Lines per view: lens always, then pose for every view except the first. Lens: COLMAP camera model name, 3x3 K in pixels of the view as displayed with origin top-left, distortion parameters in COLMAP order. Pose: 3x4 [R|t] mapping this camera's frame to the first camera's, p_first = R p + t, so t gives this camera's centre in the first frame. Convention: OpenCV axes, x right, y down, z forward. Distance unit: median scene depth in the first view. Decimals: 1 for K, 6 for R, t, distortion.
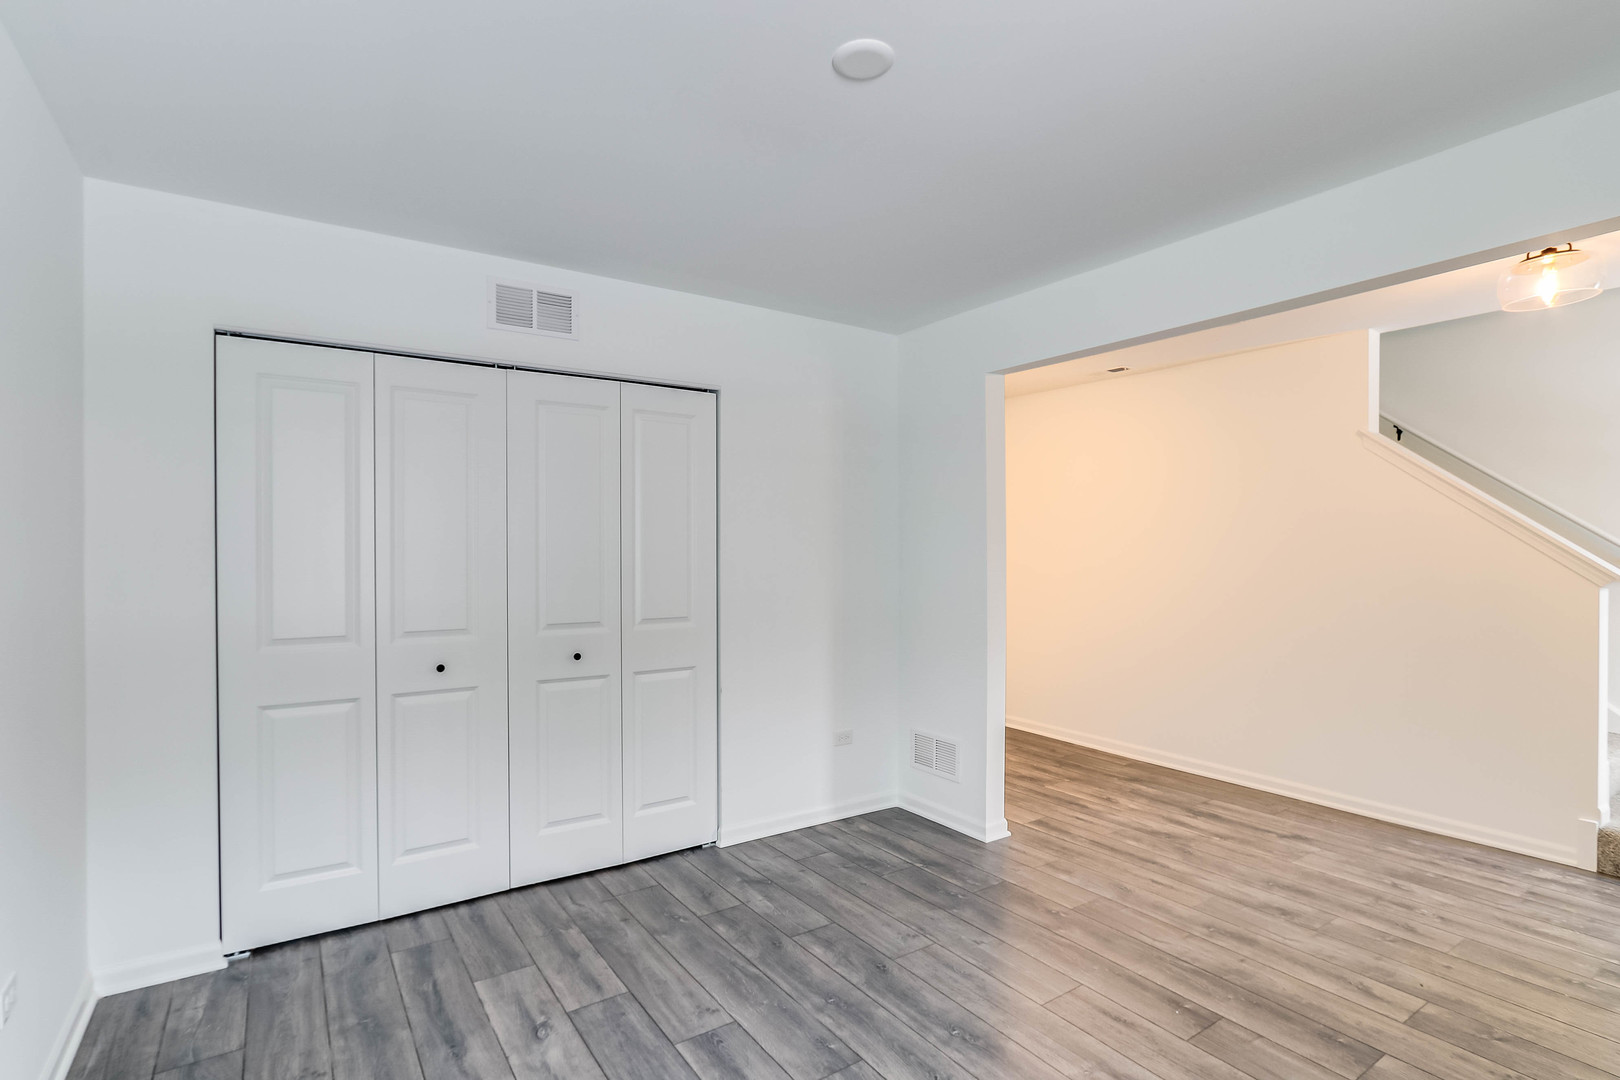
lens RADIAL K [[767.2, 0, 808.0], [0, 767.2, 551.4], [0, 0, 1]] dist [-0.010533, -0.000046]
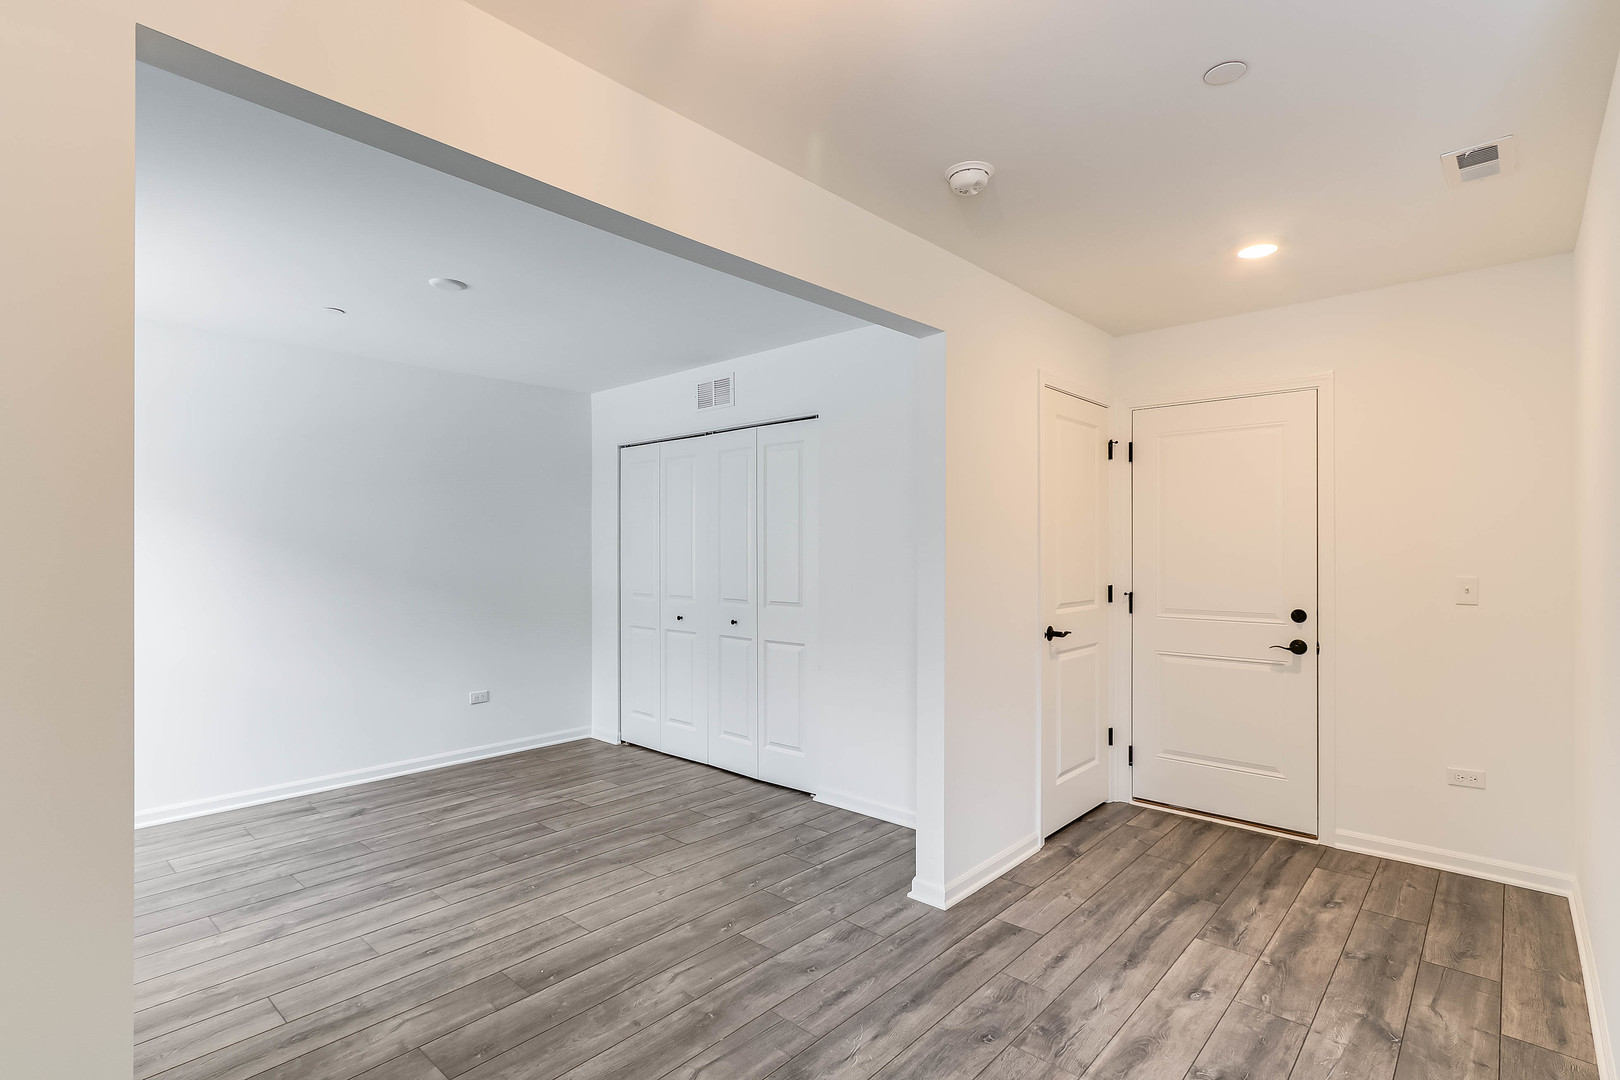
lens RADIAL K [[767.2, 0, 802.5], [0, 767.2, 552.7], [0, 0, 1]] dist [-0.010533, -0.000046]
pose [[0.256517, 0.005506, -0.966524, 1.224008], [-0.008419, 0.999959, 0.003463, -0.001722], [0.966503, 0.007249, 0.256553, 0.805157]]
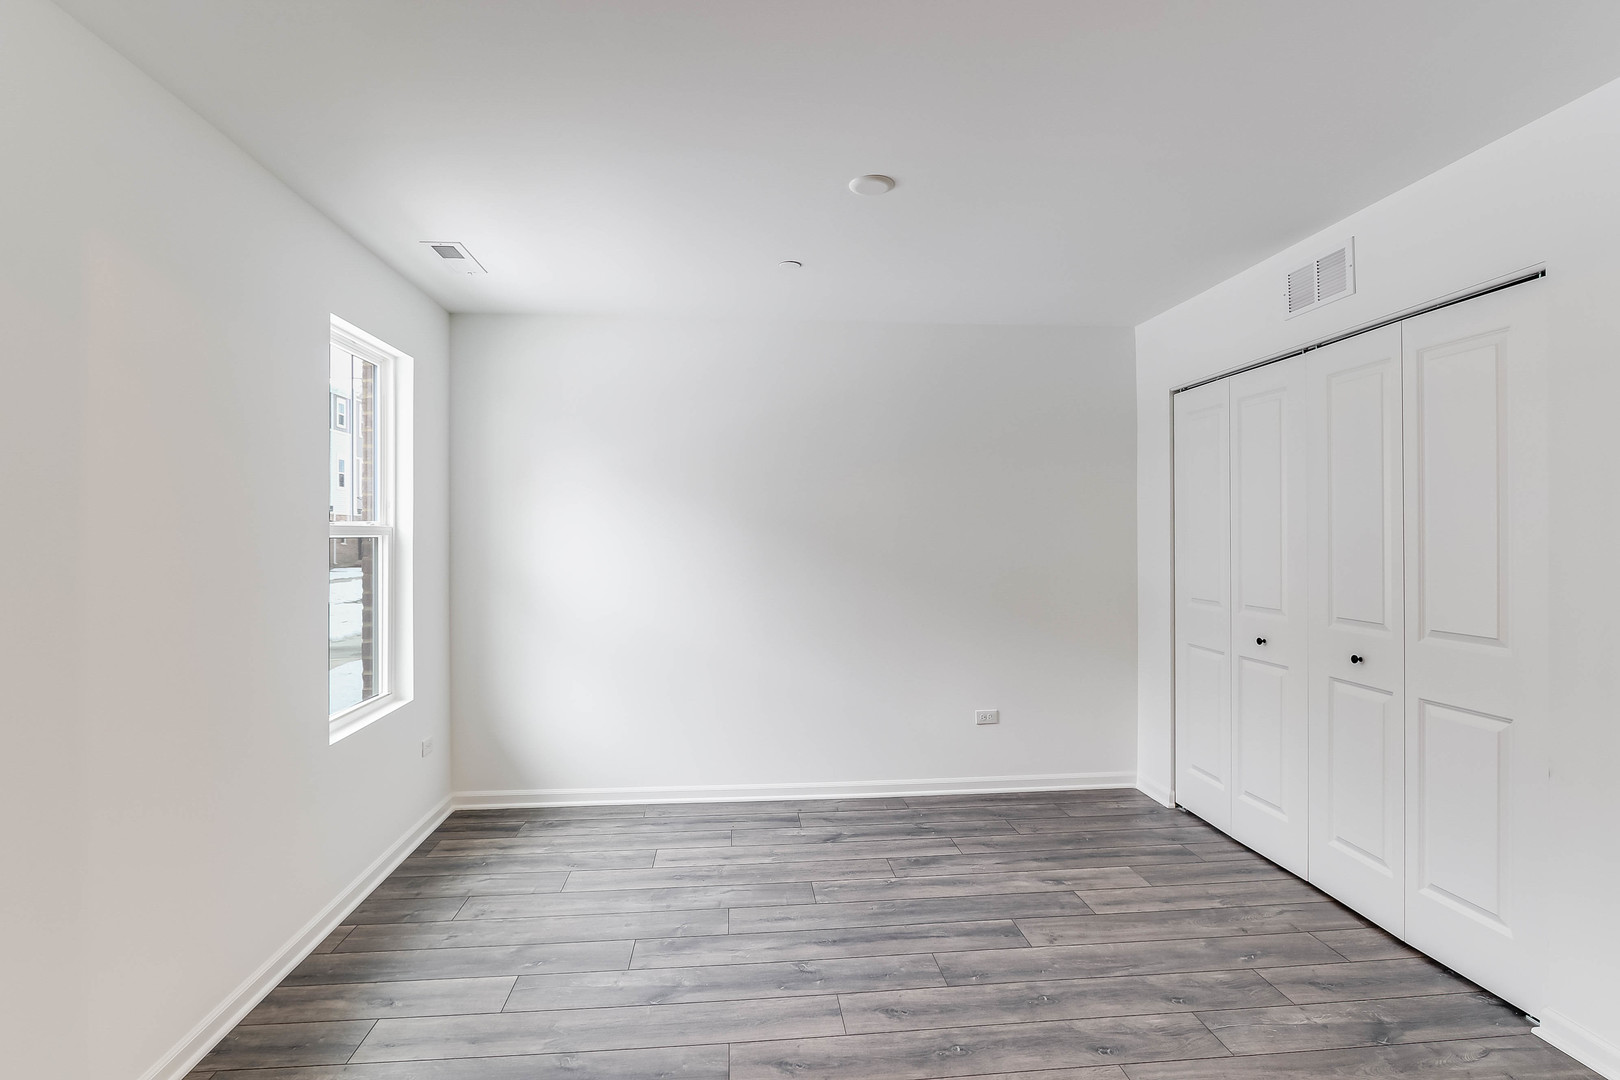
lens RADIAL K [[786.7, 0, 808.4], [0, 786.7, 534.6], [0, 0, 1]] dist [-0.022096, 0.004314]
pose [[-0.466220, 0.003716, -0.884661, 0.813899], [-0.003157, 0.999978, 0.005864, -0.007505], [0.884663, 0.005527, -0.466198, 0.924908]]
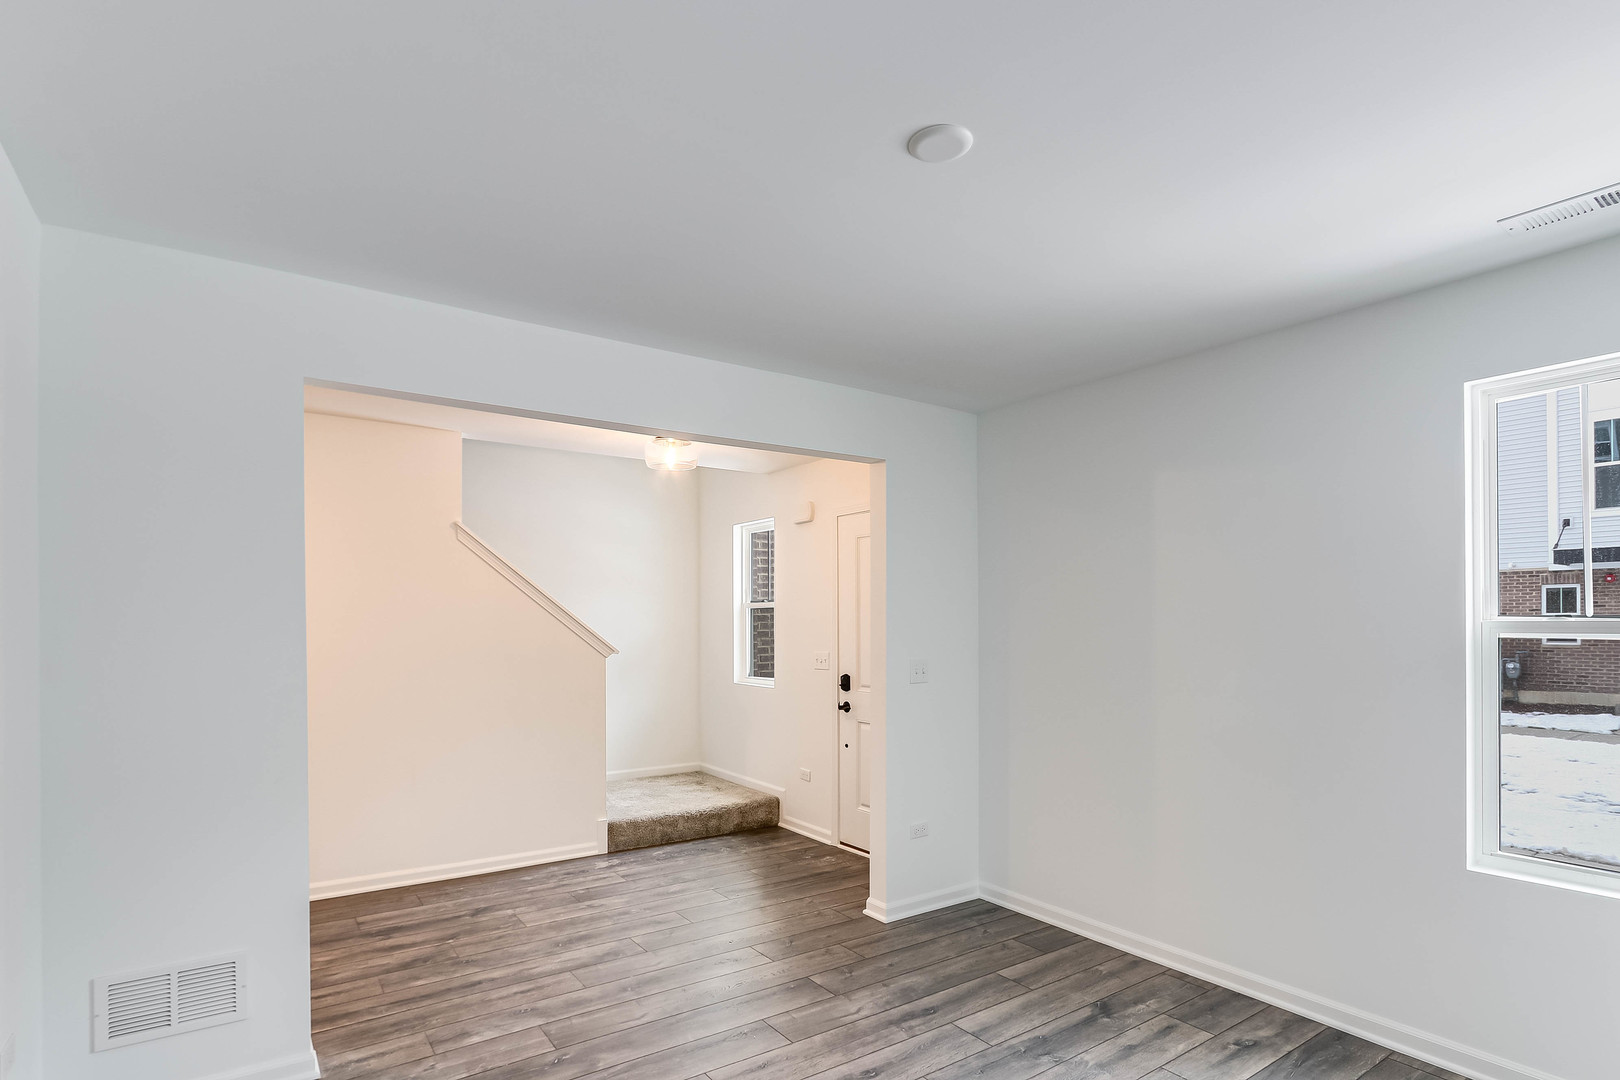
lens RADIAL K [[822.5, 0, 764.1], [0, 822.5, 624.3], [0, 0, 1]] dist [-0.021426, 0.003137]
pose [[0.020488, -0.003054, 0.999785, -0.565230], [0.007151, 0.999970, 0.002908, -0.019134], [-0.999765, 0.007090, 0.020510, 0.715667]]
